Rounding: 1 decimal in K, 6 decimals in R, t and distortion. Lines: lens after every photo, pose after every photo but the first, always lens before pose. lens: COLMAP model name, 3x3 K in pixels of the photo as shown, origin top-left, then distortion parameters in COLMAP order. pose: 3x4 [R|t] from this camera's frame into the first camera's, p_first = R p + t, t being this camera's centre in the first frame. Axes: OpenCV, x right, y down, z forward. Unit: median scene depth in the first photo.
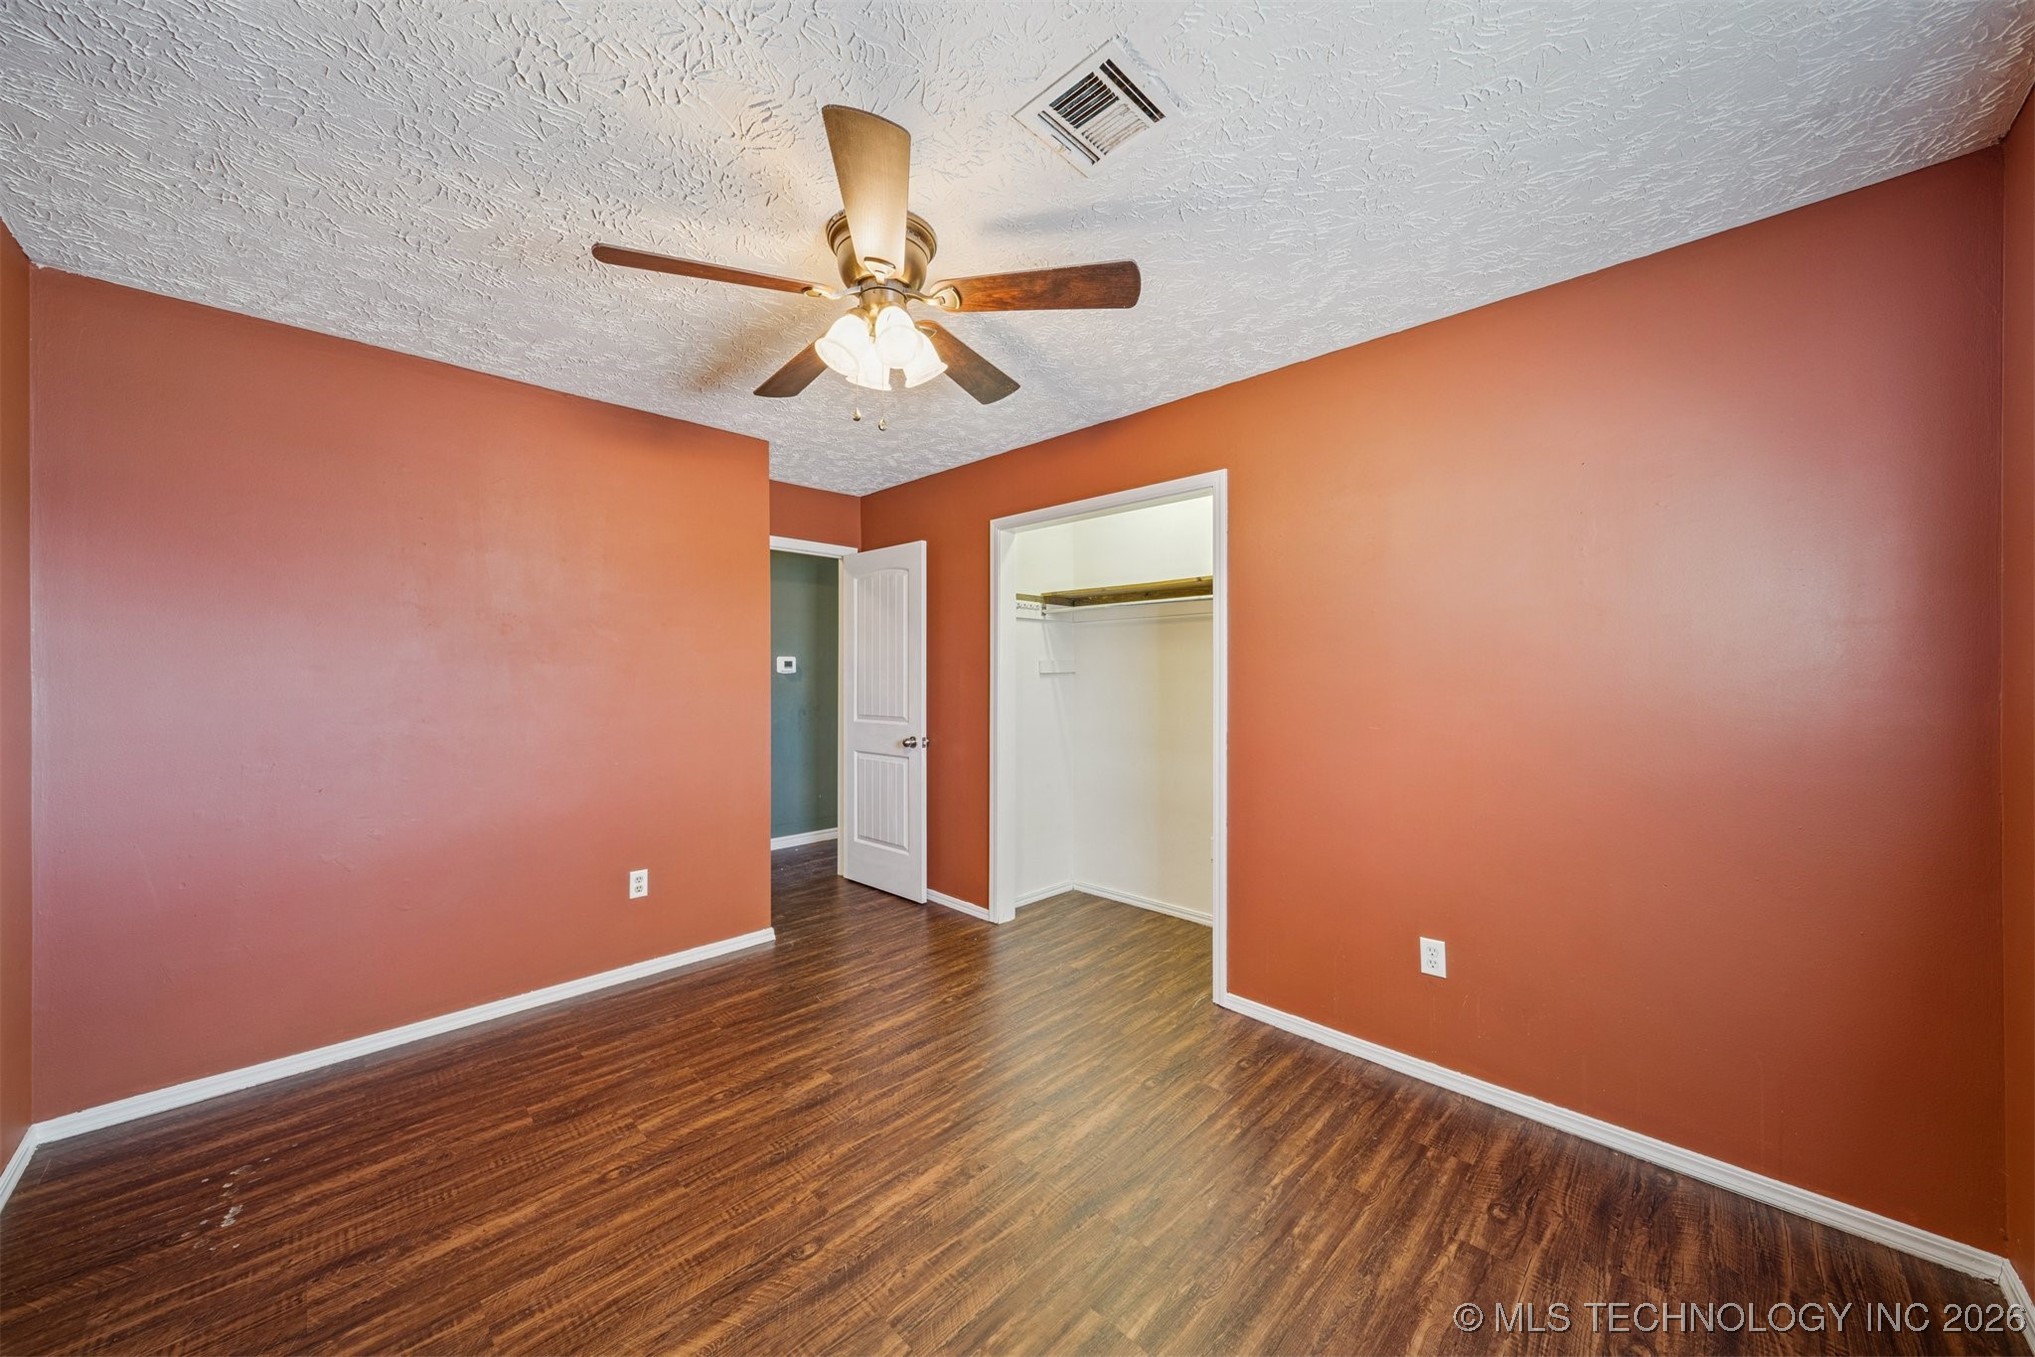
lens RADIAL K [[711.0, 0, 998.3], [0, 711.0, 669.4], [0, 0, 1]] dist [0.002251, 0.000055]
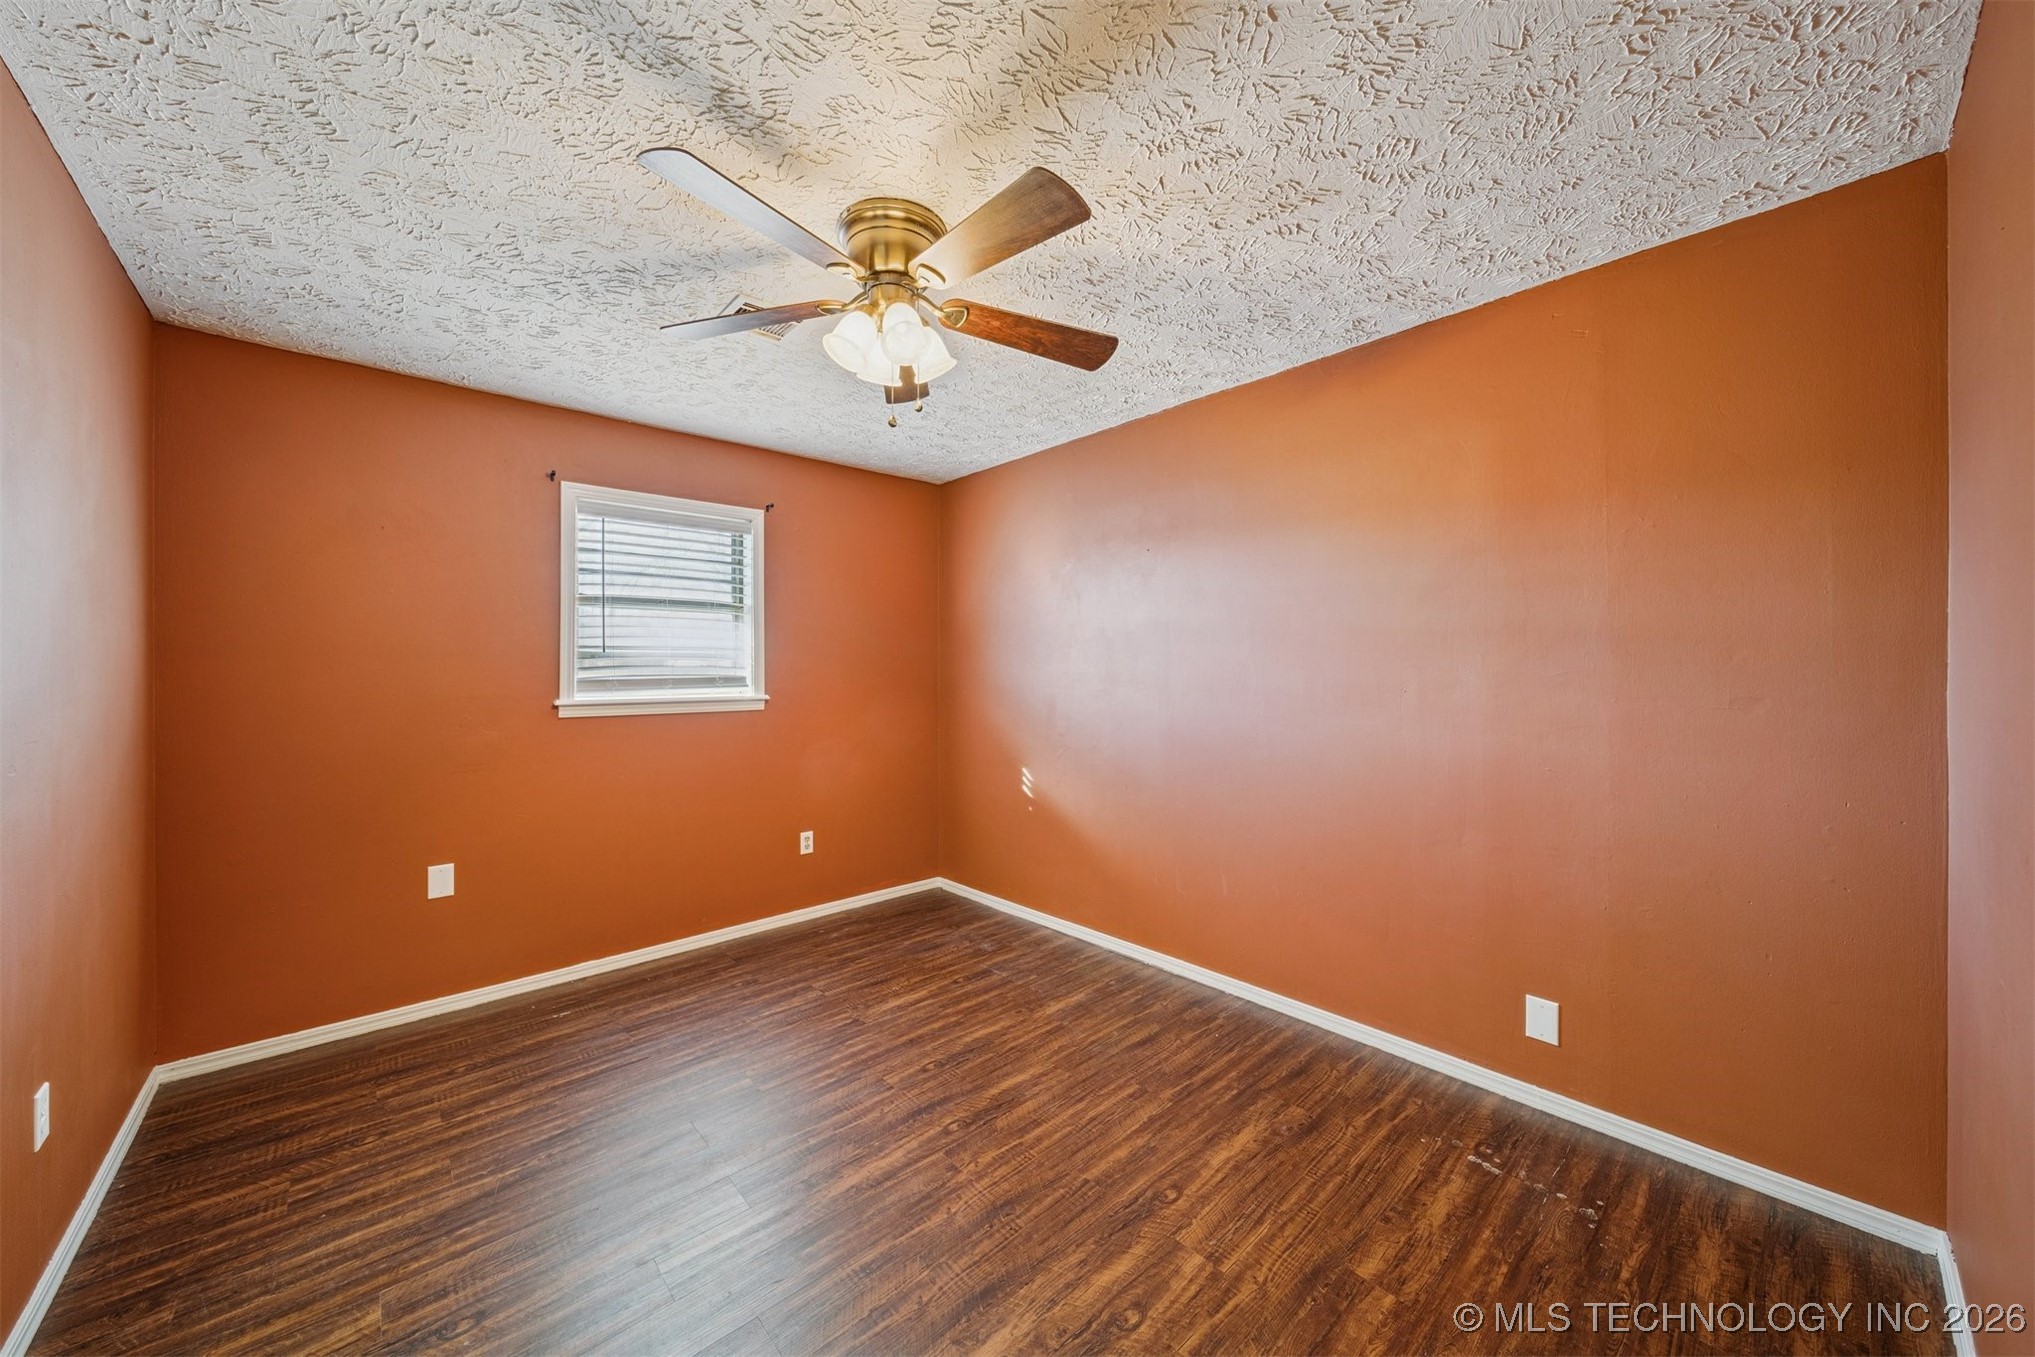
lens RADIAL K [[711.0, 0, 998.3], [0, 711.0, 669.4], [0, 0, 1]] dist [0.002251, 0.000055]
pose [[-0.998544, 0.005270, 0.053679, -0.379555], [0.005012, 0.999975, -0.004948, 0.007429], [-0.053704, -0.004672, -0.998546, 2.061472]]
